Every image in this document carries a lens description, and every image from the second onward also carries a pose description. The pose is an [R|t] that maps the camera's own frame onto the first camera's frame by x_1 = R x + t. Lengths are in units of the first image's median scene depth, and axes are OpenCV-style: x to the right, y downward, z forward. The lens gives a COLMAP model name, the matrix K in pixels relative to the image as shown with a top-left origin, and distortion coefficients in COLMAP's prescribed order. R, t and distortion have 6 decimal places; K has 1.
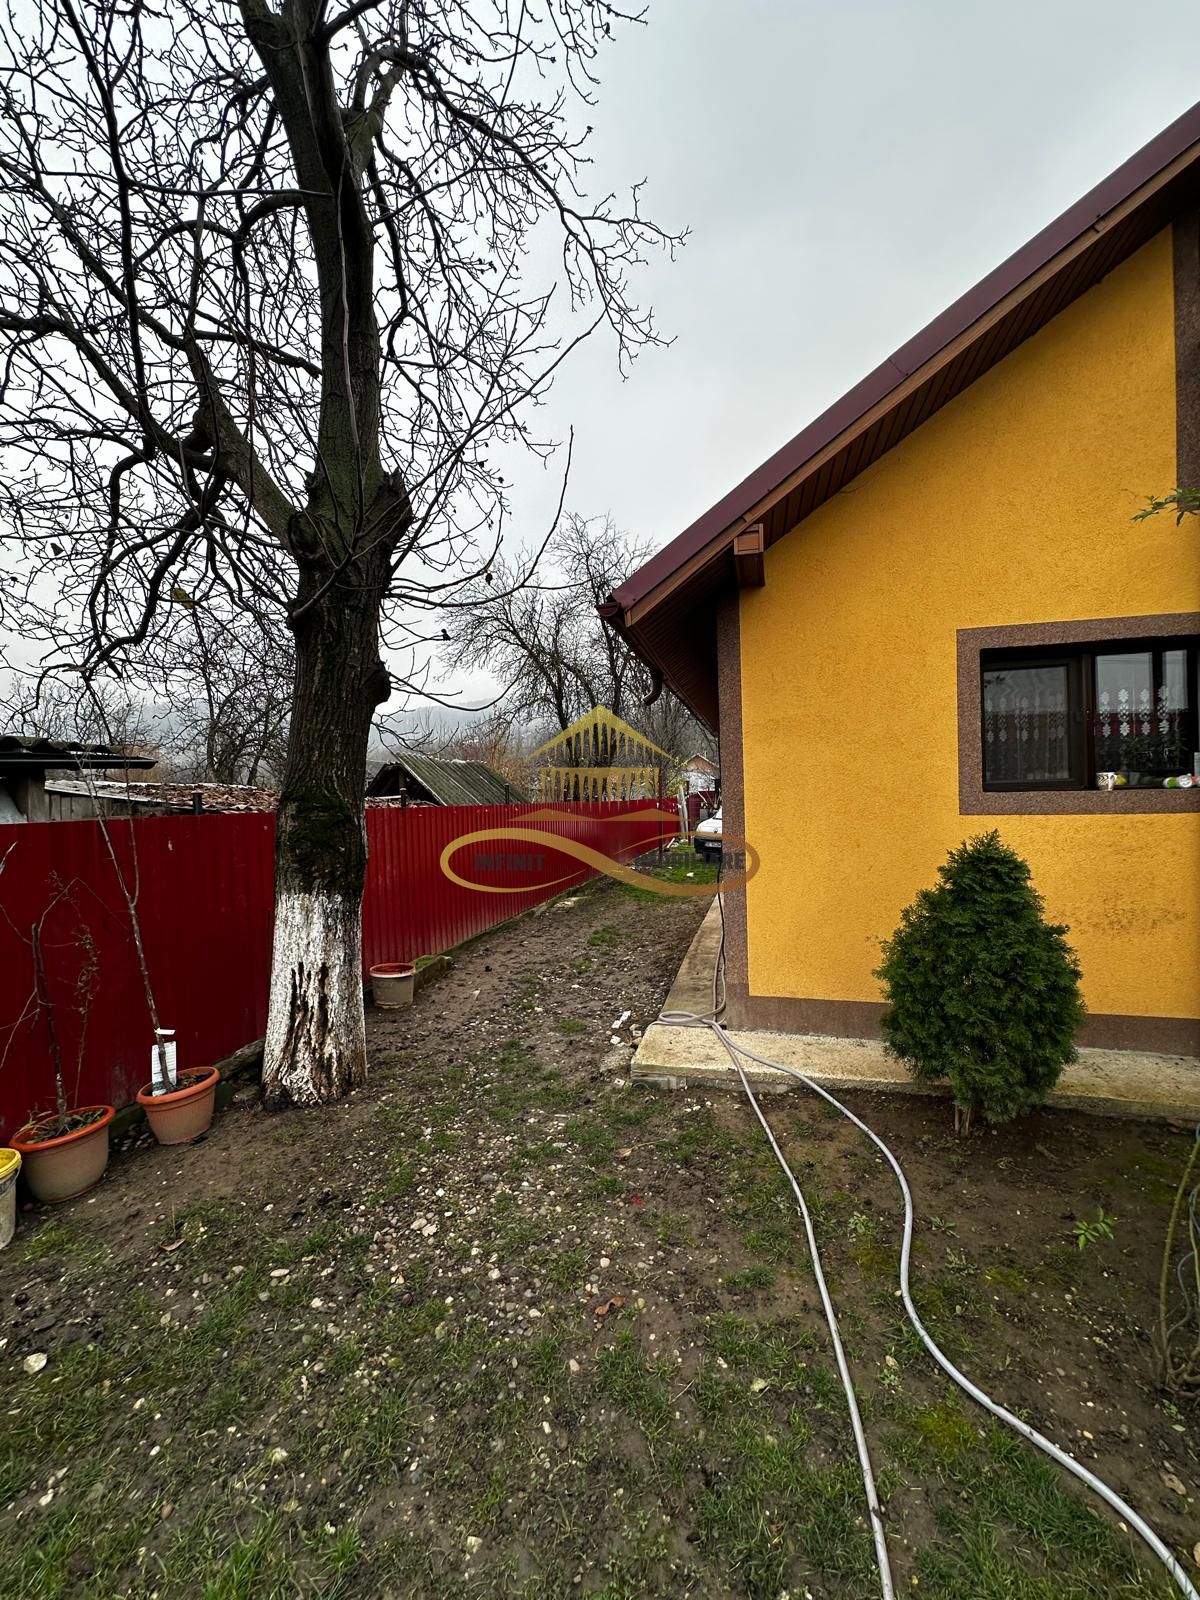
lens RADIAL K [[638.9, 0, 593.5], [0, 638.9, 808.4], [0, 0, 1]] dist [-0.003243, 0.000967]
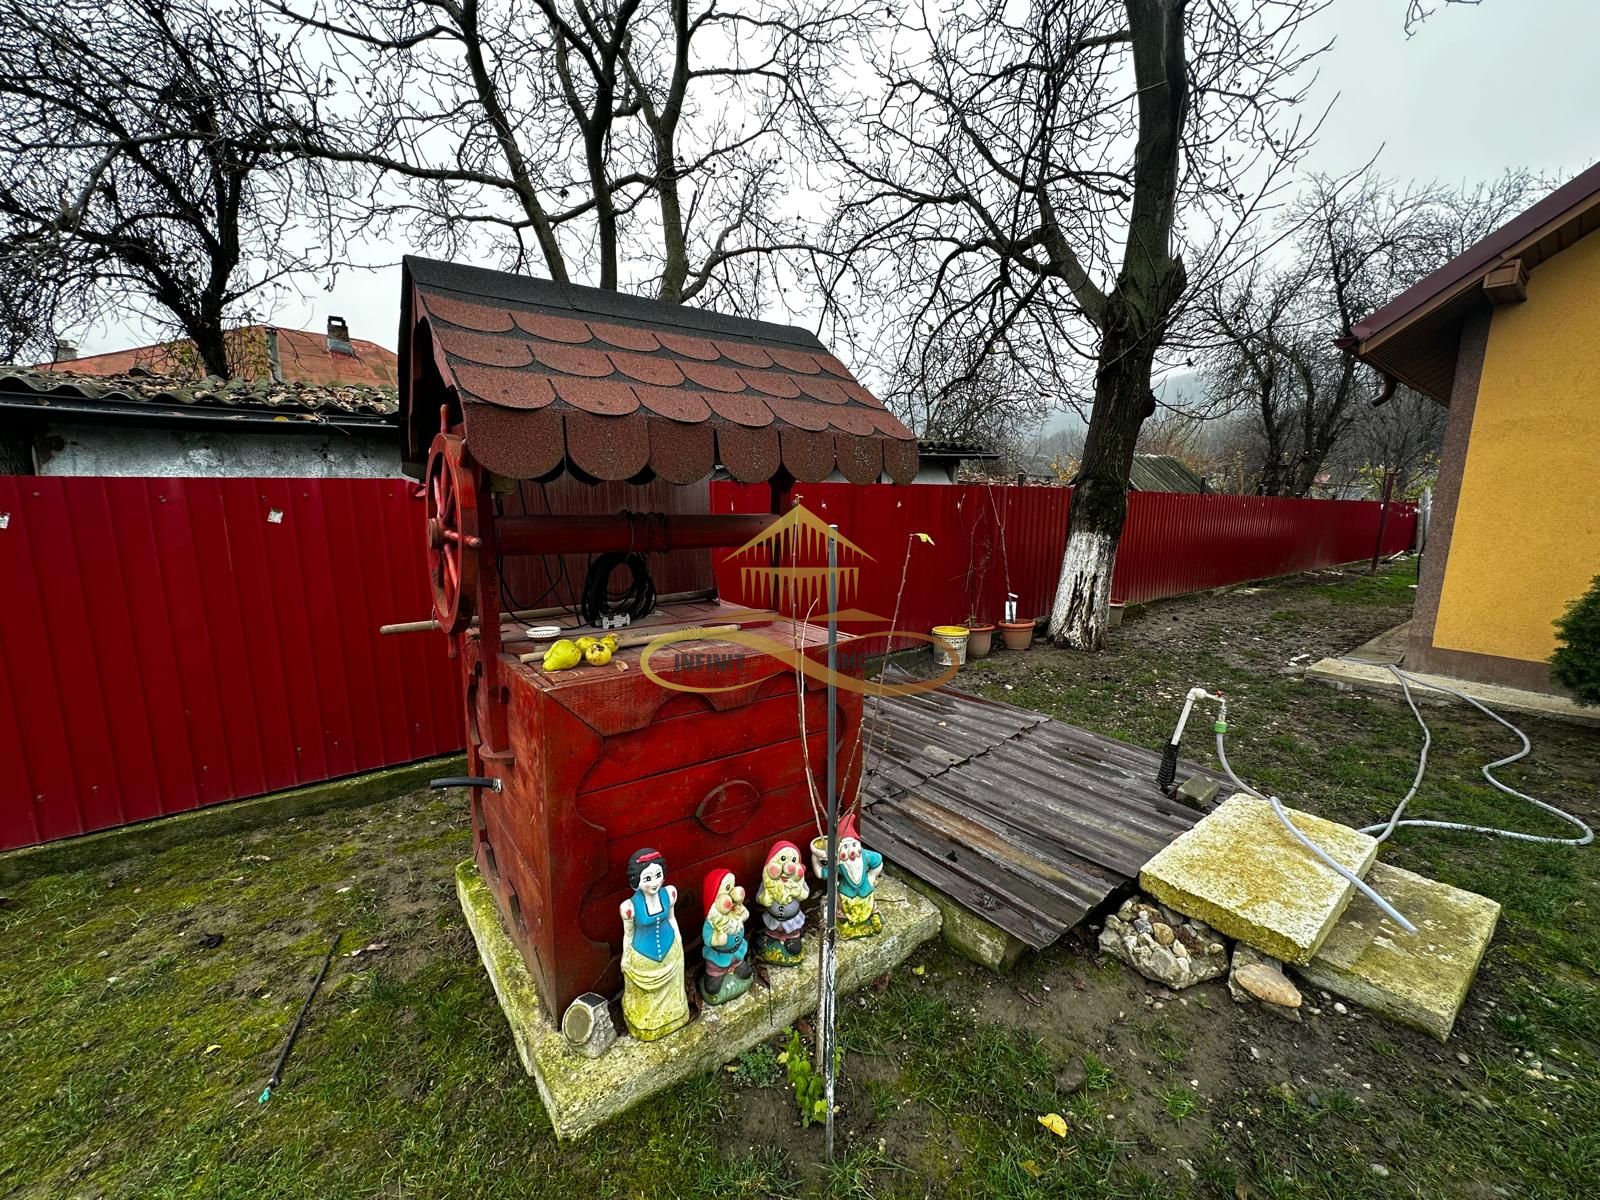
lens RADIAL K [[638.9, 0, 802.0], [0, 638.9, 601.3], [0, 0, 1]] dist [-0.003243, 0.000967]
pose [[0.799893, 0.137833, -0.584100, -0.032804], [-0.047715, 0.984794, 0.167043, 0.061189], [0.598243, -0.105746, 0.794307, -0.845767]]
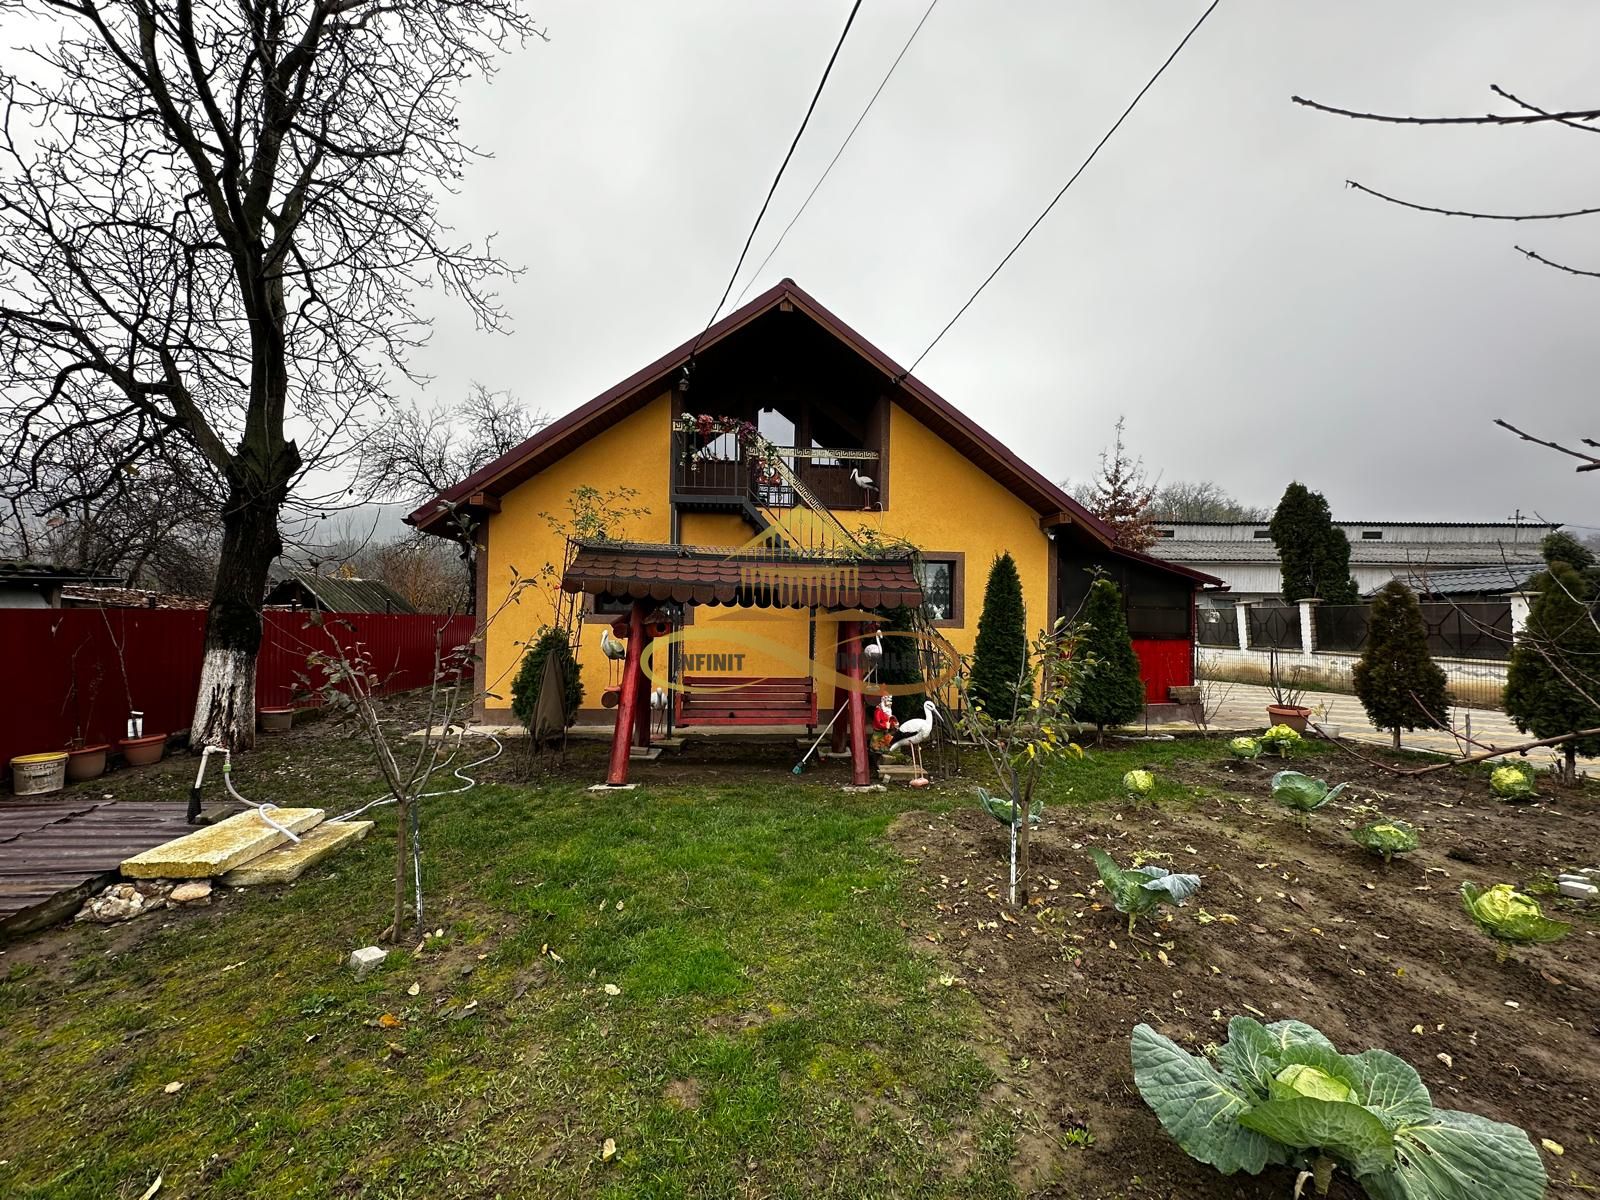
lens RADIAL K [[638.9, 0, 794.8], [0, 638.9, 606.7], [0, 0, 1]] dist [-0.003243, 0.000967]
pose [[0.939126, 0.043596, 0.340797, 0.534793], [-0.030635, 0.998591, -0.043323, 0.027947], [-0.342206, 0.030246, 0.939138, -1.470364]]
